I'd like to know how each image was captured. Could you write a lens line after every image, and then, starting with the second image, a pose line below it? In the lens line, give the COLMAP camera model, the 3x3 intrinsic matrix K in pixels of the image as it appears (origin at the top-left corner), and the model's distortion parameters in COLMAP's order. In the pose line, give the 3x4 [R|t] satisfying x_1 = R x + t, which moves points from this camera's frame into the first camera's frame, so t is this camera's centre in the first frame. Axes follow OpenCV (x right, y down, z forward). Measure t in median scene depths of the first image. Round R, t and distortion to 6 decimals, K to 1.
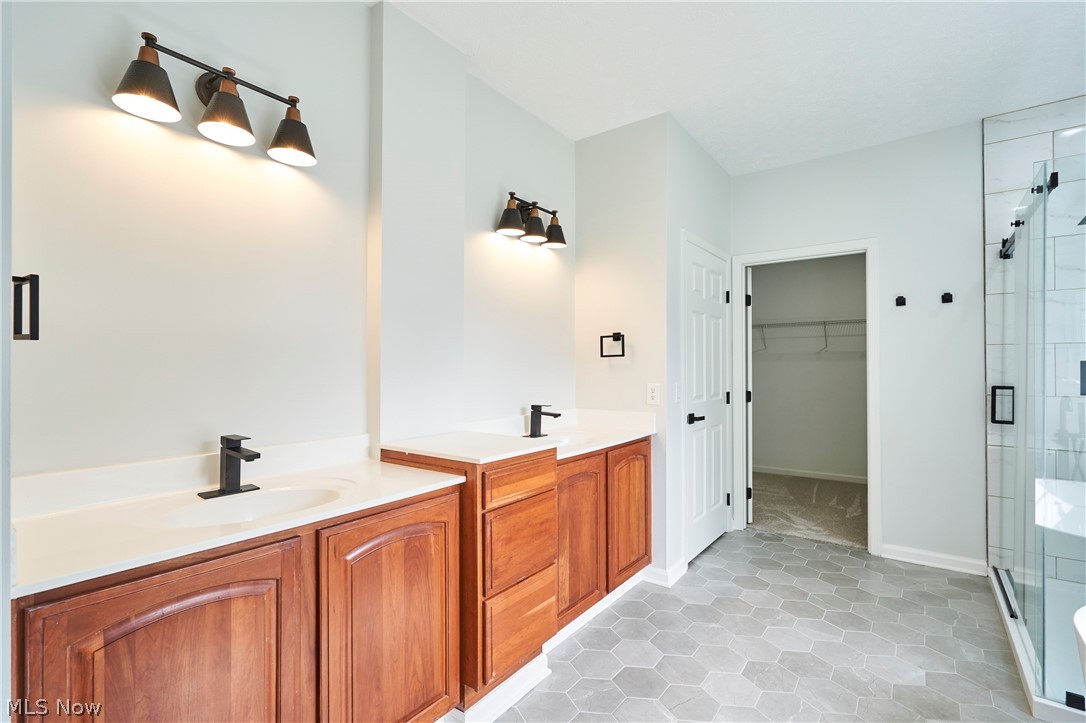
lens RADIAL K [[507.8, 0, 553.3], [0, 507.8, 360.3], [0, 0, 1]] dist [-0.003837, -0.000765]
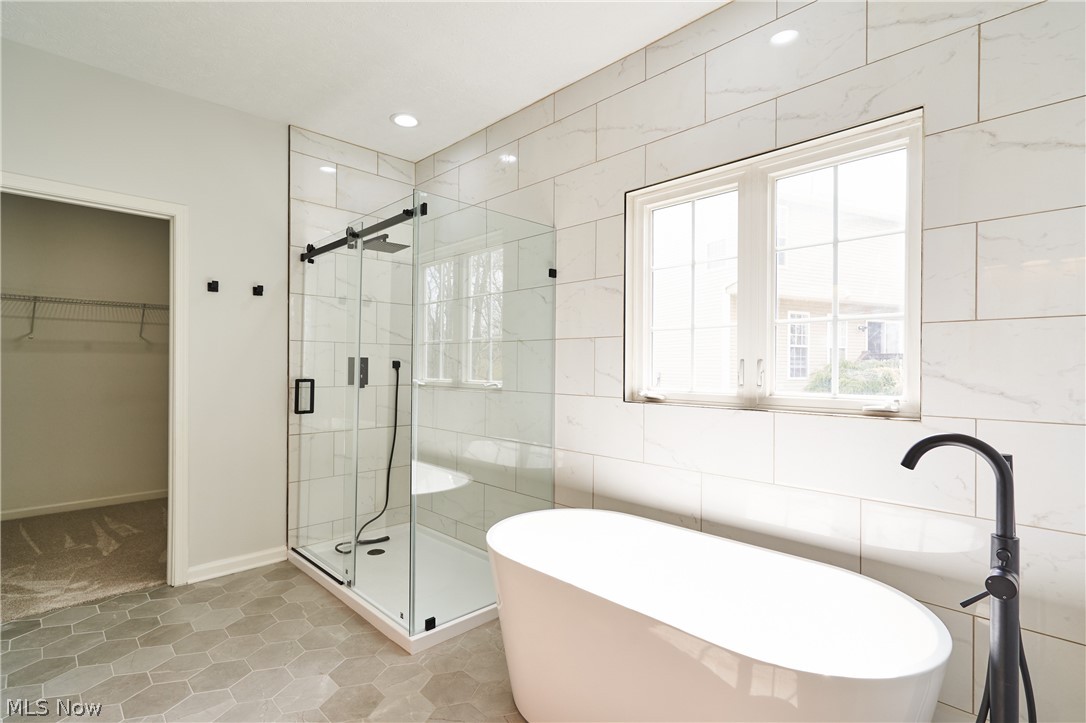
lens RADIAL K [[507.8, 0, 548.2], [0, 507.8, 363.9], [0, 0, 1]] dist [-0.003837, -0.000765]
pose [[0.149148, 0.007574, 0.988786, -0.109329], [-0.020233, 0.999785, -0.004606, 0.012387], [-0.988608, -0.019320, 0.149269, 0.304304]]
